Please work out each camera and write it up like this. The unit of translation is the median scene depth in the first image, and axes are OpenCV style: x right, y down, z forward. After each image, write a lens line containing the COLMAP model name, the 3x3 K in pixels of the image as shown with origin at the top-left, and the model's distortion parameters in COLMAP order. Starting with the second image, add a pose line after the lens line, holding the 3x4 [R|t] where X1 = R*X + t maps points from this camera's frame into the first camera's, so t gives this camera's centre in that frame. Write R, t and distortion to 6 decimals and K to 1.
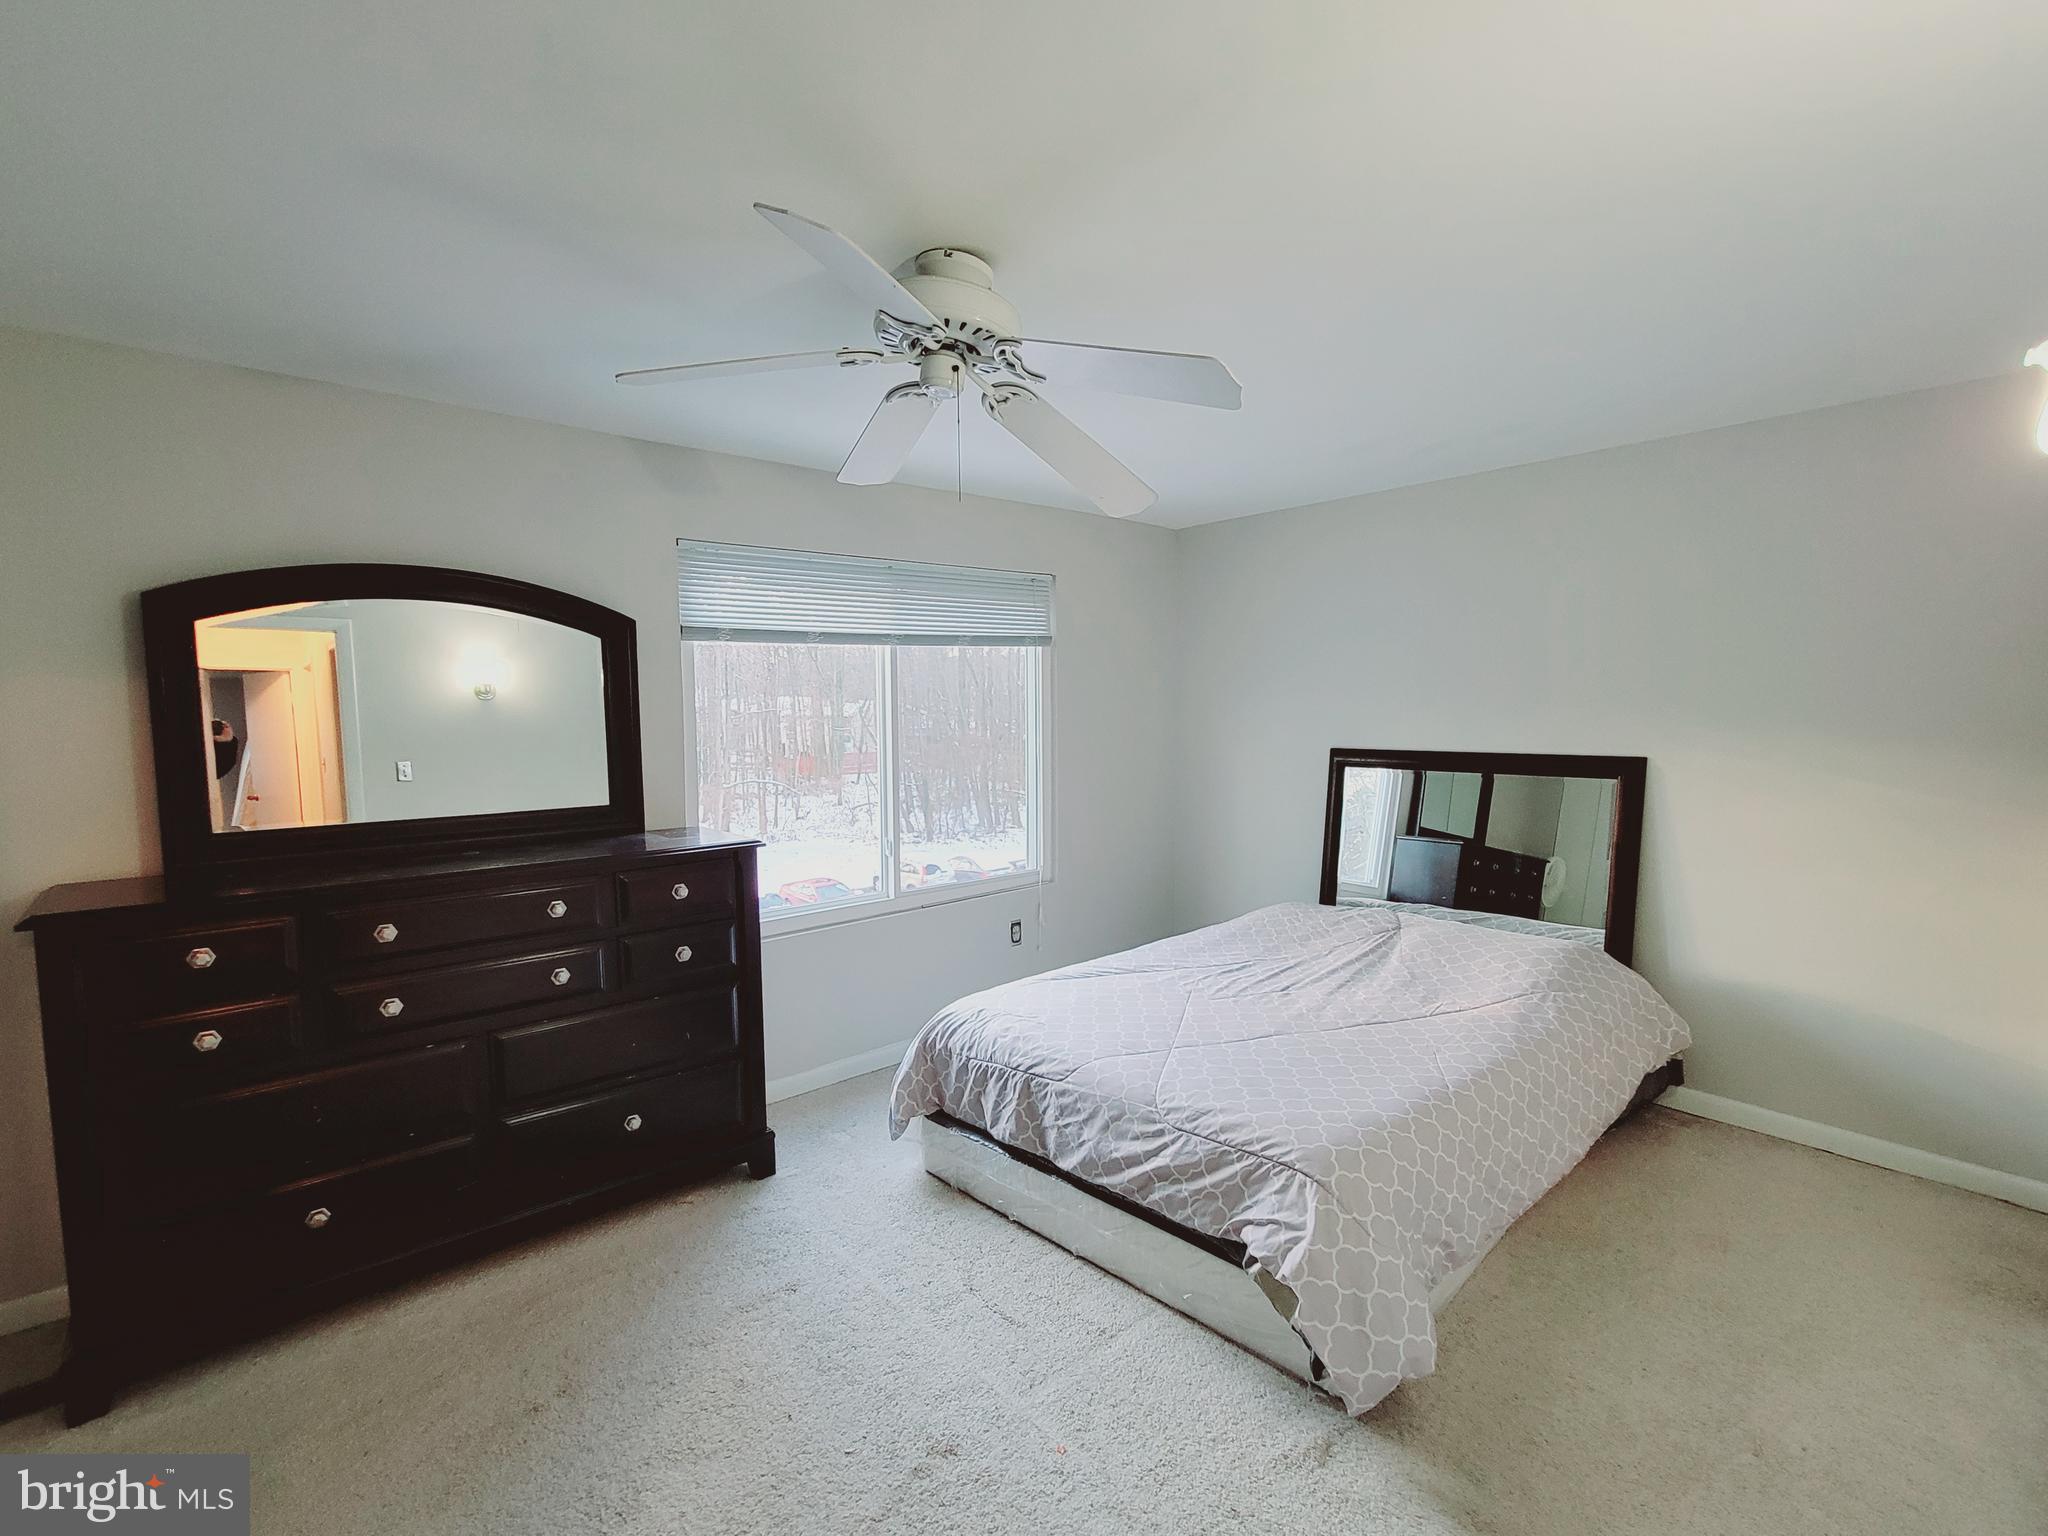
lens RADIAL K [[834.0, 0, 1028.0], [0, 834.0, 771.7], [0, 0, 1]] dist [-0.000391, -0.000049]
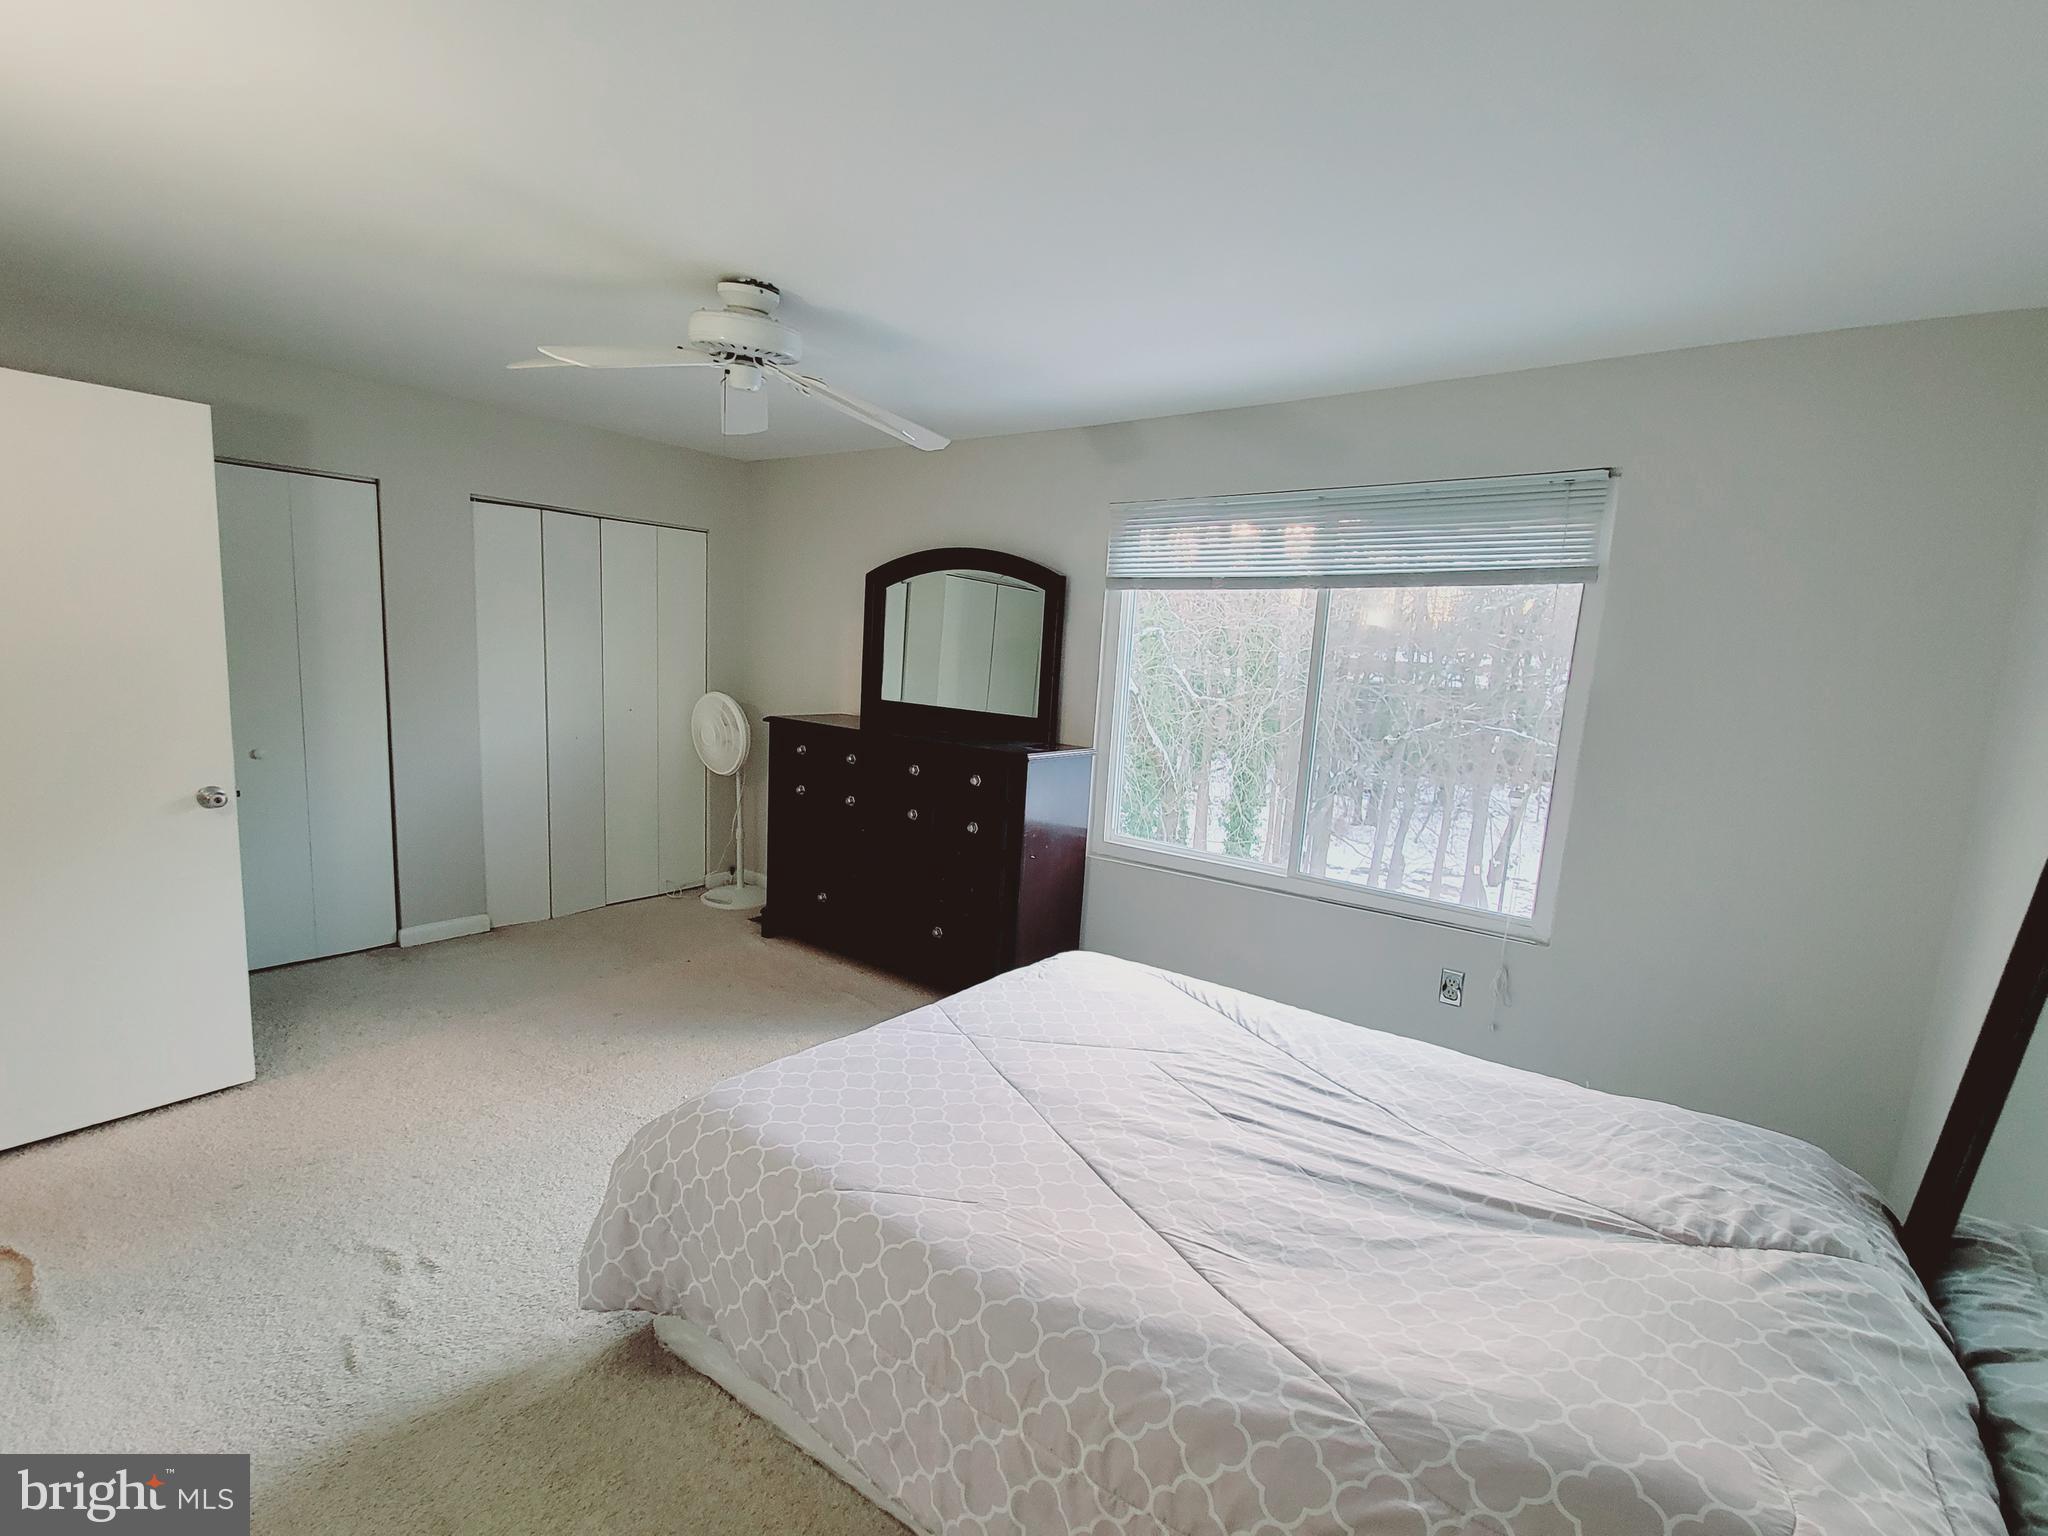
lens RADIAL K [[885.0, 0, 1085.8], [0, 885.0, 760.5], [0, 0, 1]] dist [0.000570, 0.000072]
pose [[0.284263, 0.147455, -0.947339, 0.787575], [-0.133248, 0.984589, 0.113270, -0.057311], [0.949442, 0.094032, 0.299531, 0.608912]]
